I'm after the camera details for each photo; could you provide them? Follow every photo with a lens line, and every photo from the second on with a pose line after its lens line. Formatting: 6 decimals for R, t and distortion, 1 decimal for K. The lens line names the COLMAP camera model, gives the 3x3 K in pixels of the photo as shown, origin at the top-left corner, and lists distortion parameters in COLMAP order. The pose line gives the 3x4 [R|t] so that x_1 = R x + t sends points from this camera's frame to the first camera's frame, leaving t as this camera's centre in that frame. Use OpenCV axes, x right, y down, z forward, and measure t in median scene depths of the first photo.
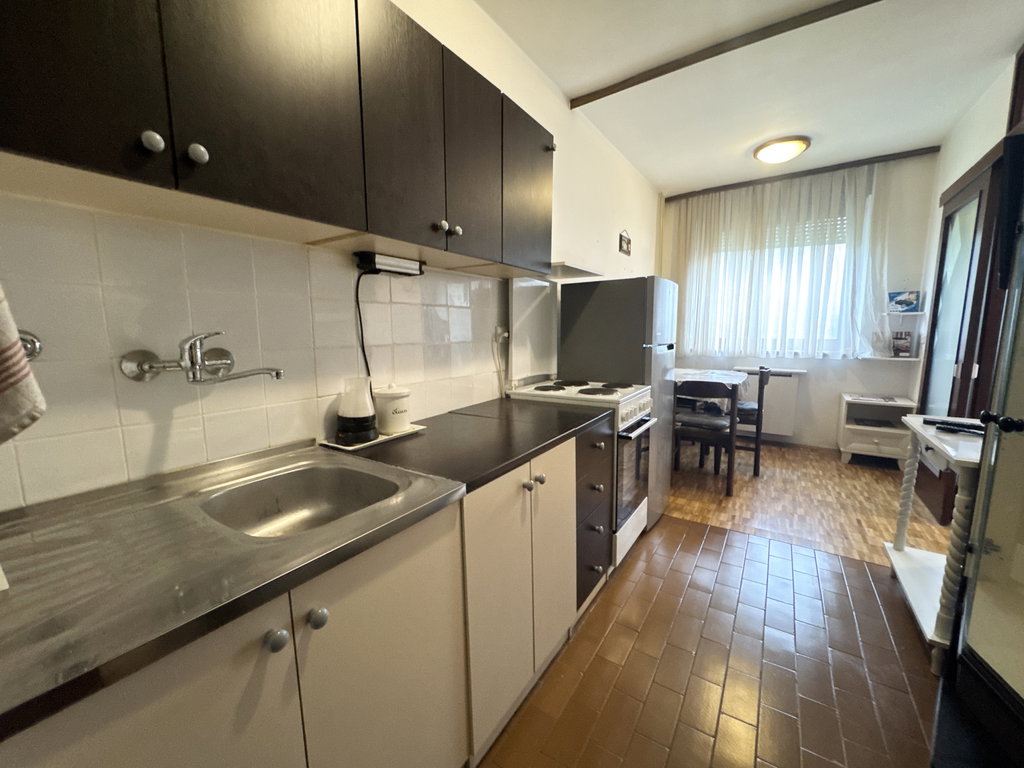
lens RADIAL K [[408.0, 0, 512.3], [0, 408.0, 384.9], [0, 0, 1]] dist [-0.003223, 0.000415]
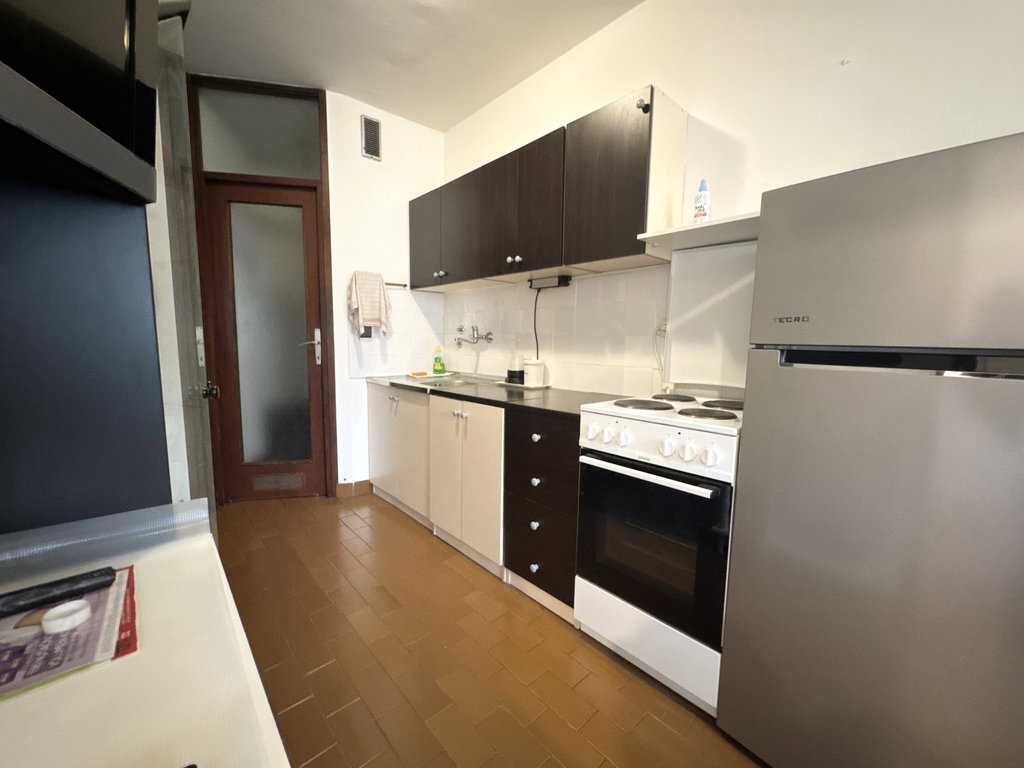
lens RADIAL K [[408.0, 0, 507.8], [0, 408.0, 381.5], [0, 0, 1]] dist [-0.003223, 0.000415]
pose [[-0.250277, 0.105842, -0.962372, 0.761397], [-0.139764, 0.979645, 0.144089, -0.071653], [0.958033, 0.170567, -0.230389, 0.738698]]
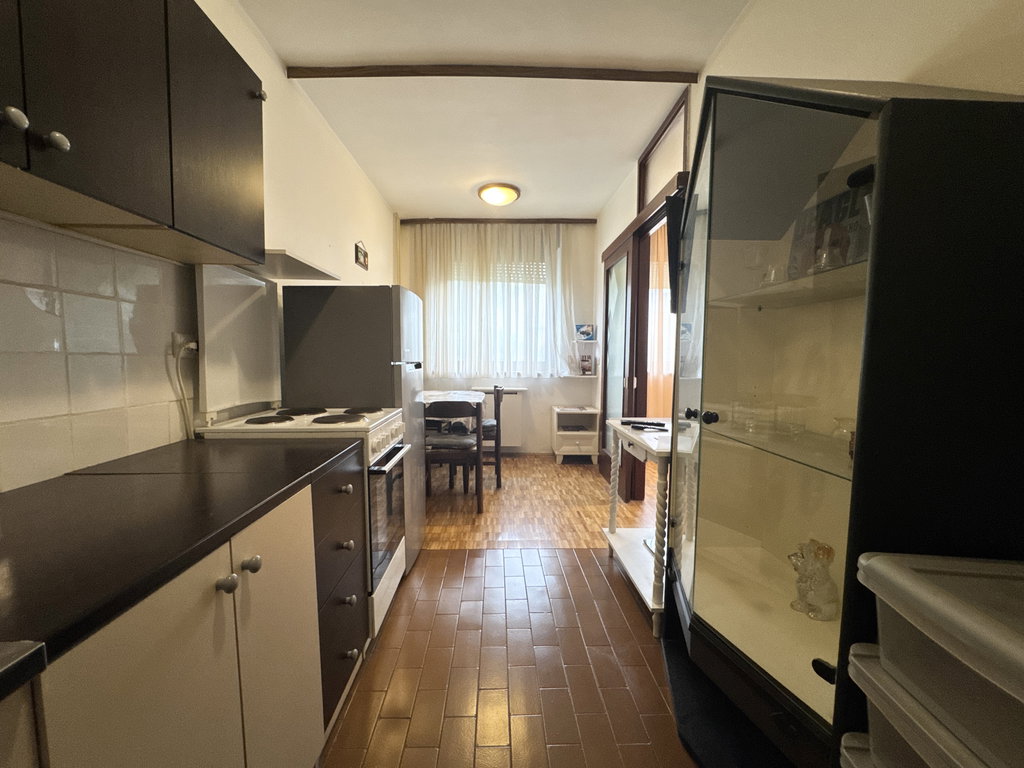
lens RADIAL K [[408.0, 0, 508.9], [0, 408.0, 384.5], [0, 0, 1]] dist [-0.003223, 0.000415]
pose [[0.817896, -0.027891, 0.574689, 0.020495], [0.066421, 0.996724, -0.046157, 0.006453], [-0.571519, 0.075923, 0.817069, 0.128528]]
